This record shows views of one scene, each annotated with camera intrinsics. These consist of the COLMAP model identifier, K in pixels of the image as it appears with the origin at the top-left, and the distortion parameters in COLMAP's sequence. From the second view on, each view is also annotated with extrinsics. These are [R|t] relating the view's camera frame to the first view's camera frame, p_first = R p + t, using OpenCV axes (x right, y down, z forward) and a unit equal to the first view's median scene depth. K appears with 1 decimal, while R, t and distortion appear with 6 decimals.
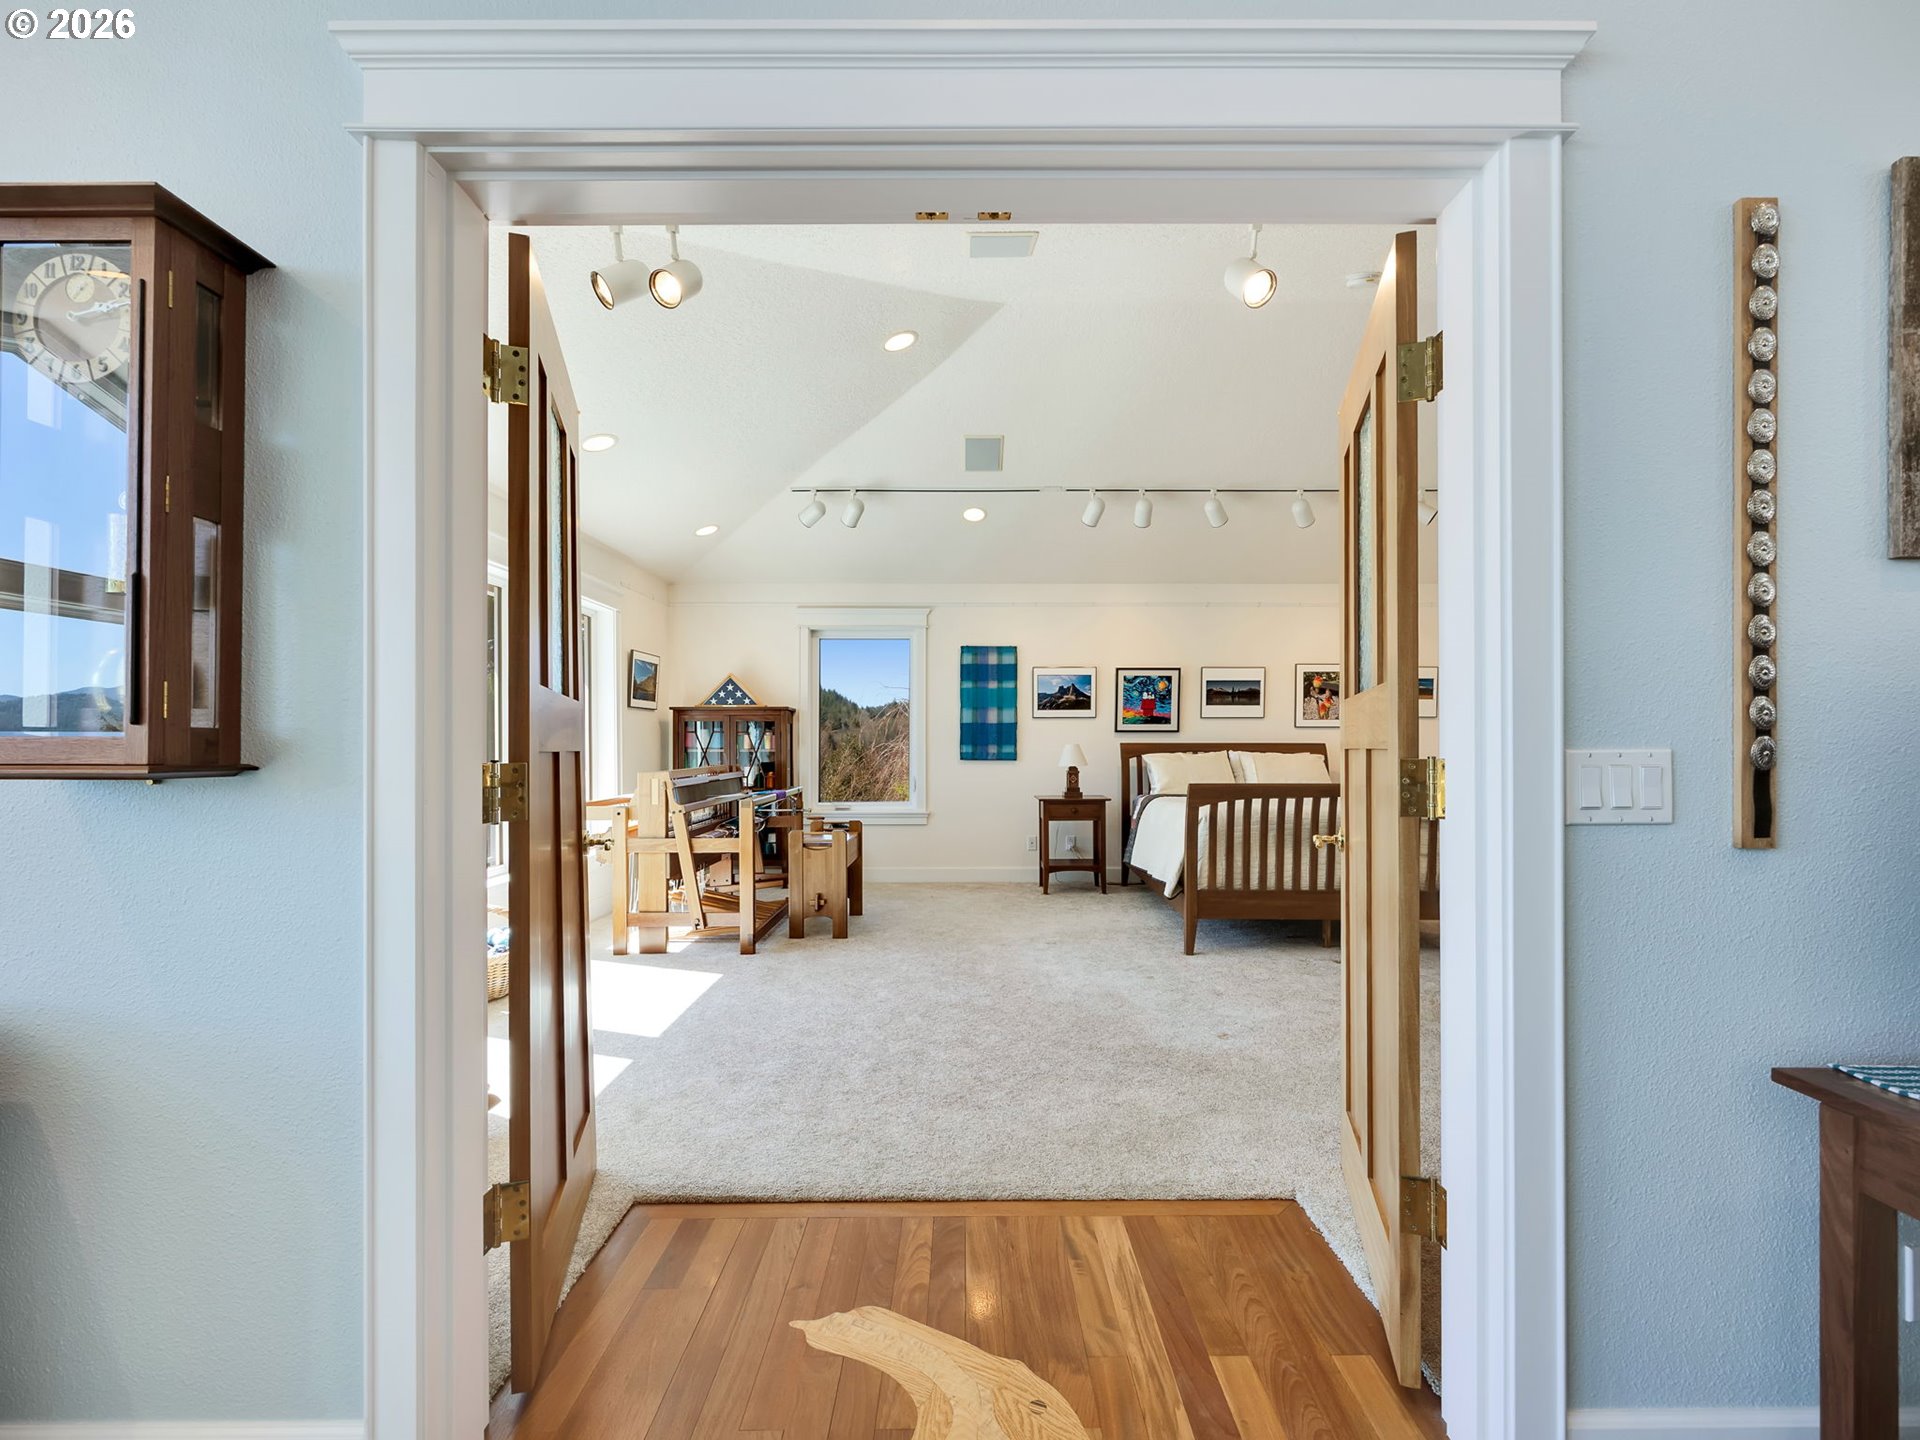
lens RADIAL K [[825.2, 0, 959.2], [0, 825.2, 738.2], [0, 0, 1]] dist [-0.003004, -0.000362]
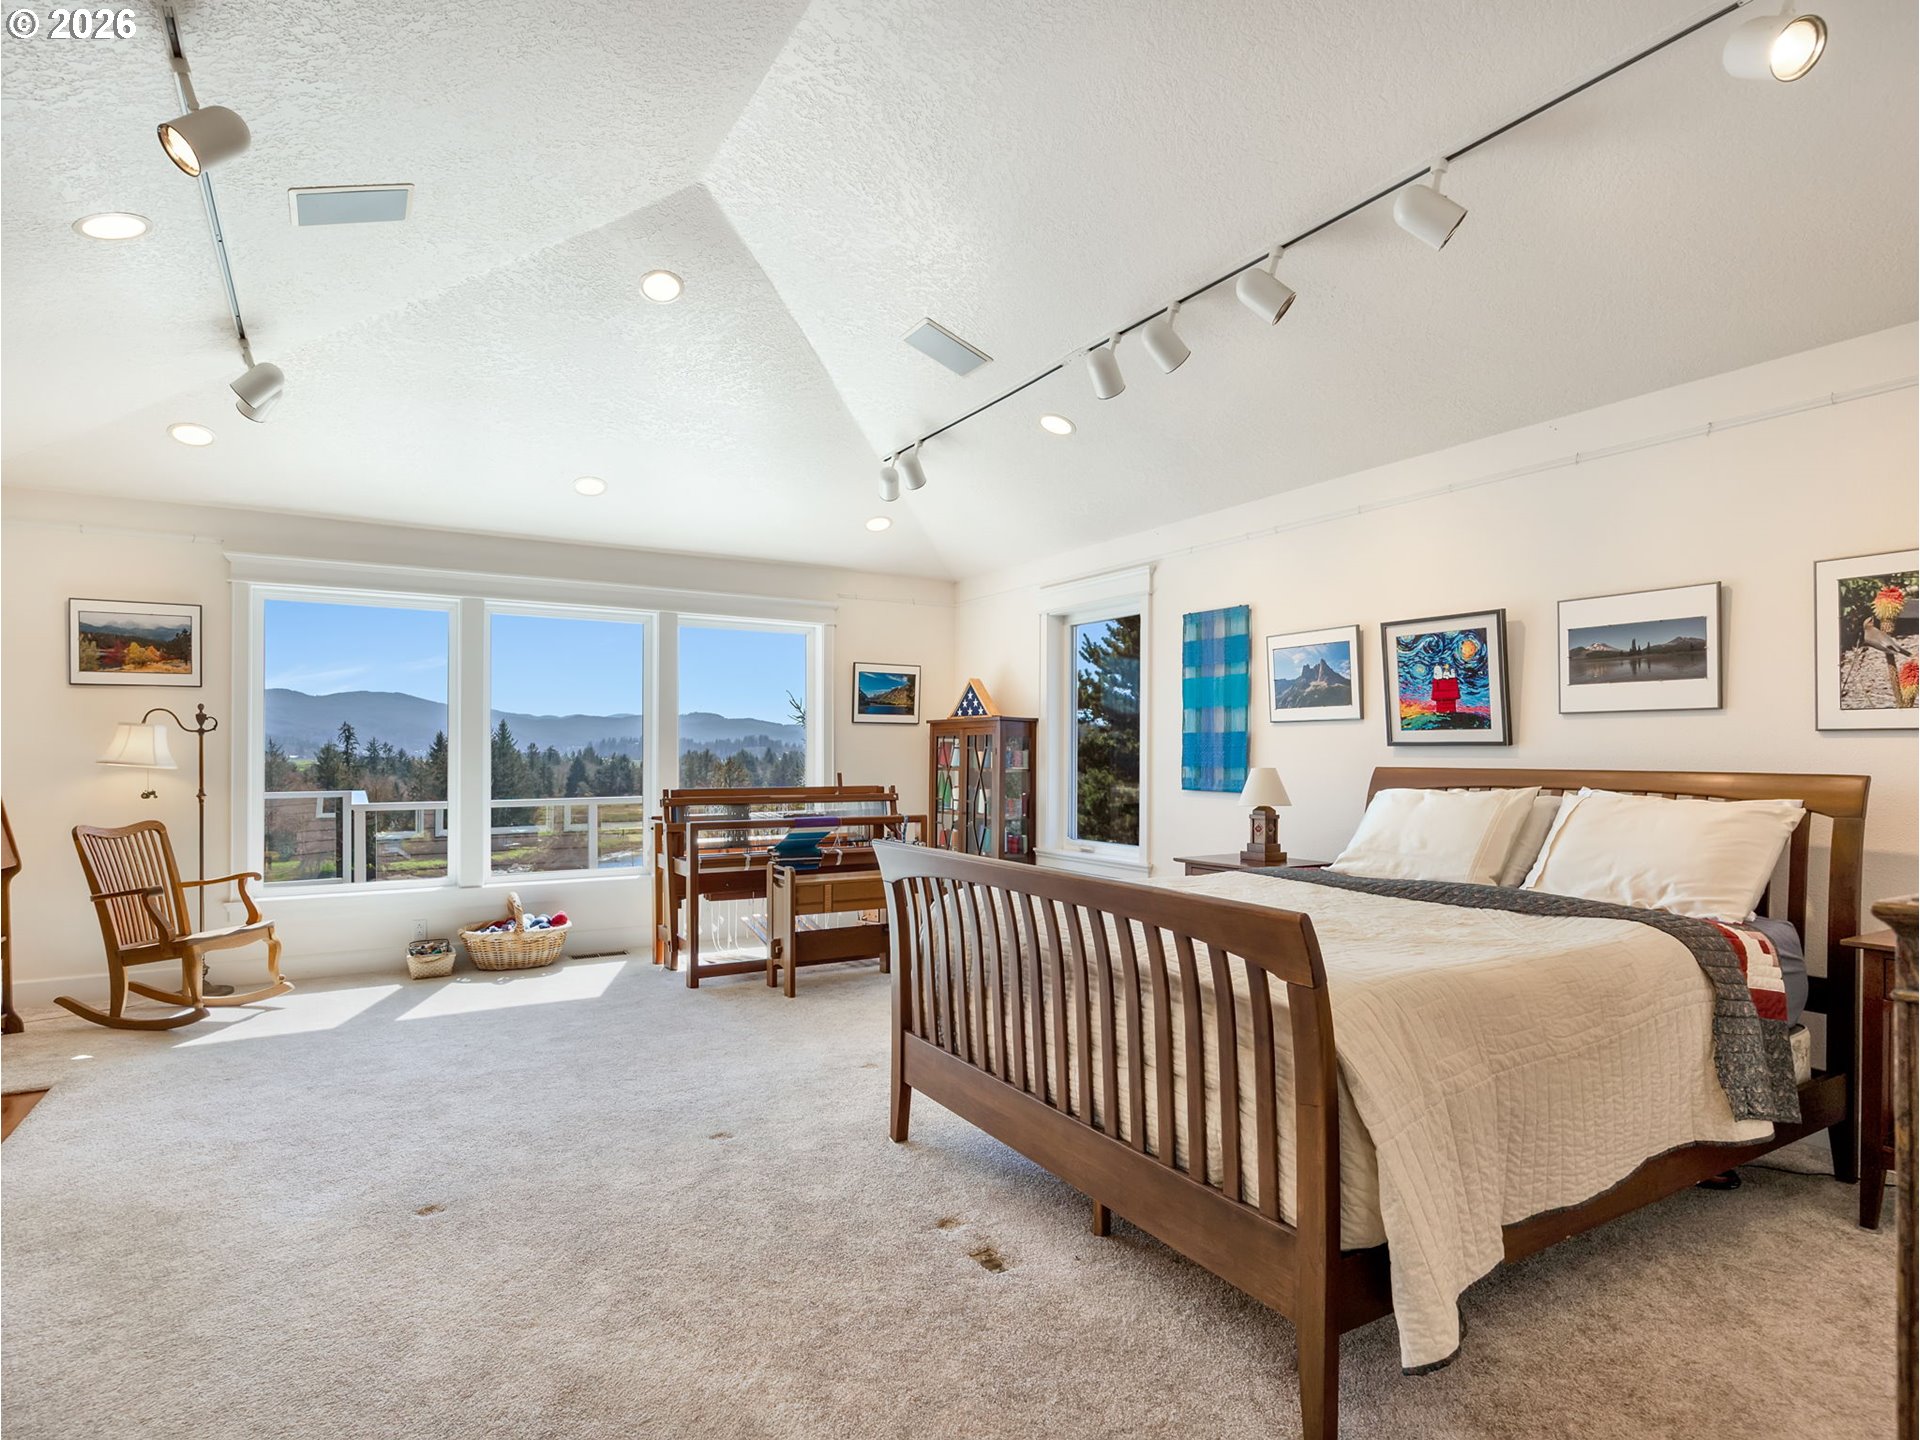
lens RADIAL K [[1015.8, 0, 967.3], [0, 1015.8, 726.5], [0, 0, 1]] dist [-0.013904, 0.003001]
pose [[0.524749, -0.020316, -0.851015, 0.596633], [-0.000199, 0.999712, -0.023988, -0.004301], [0.851257, 0.012757, 0.524594, 0.438587]]
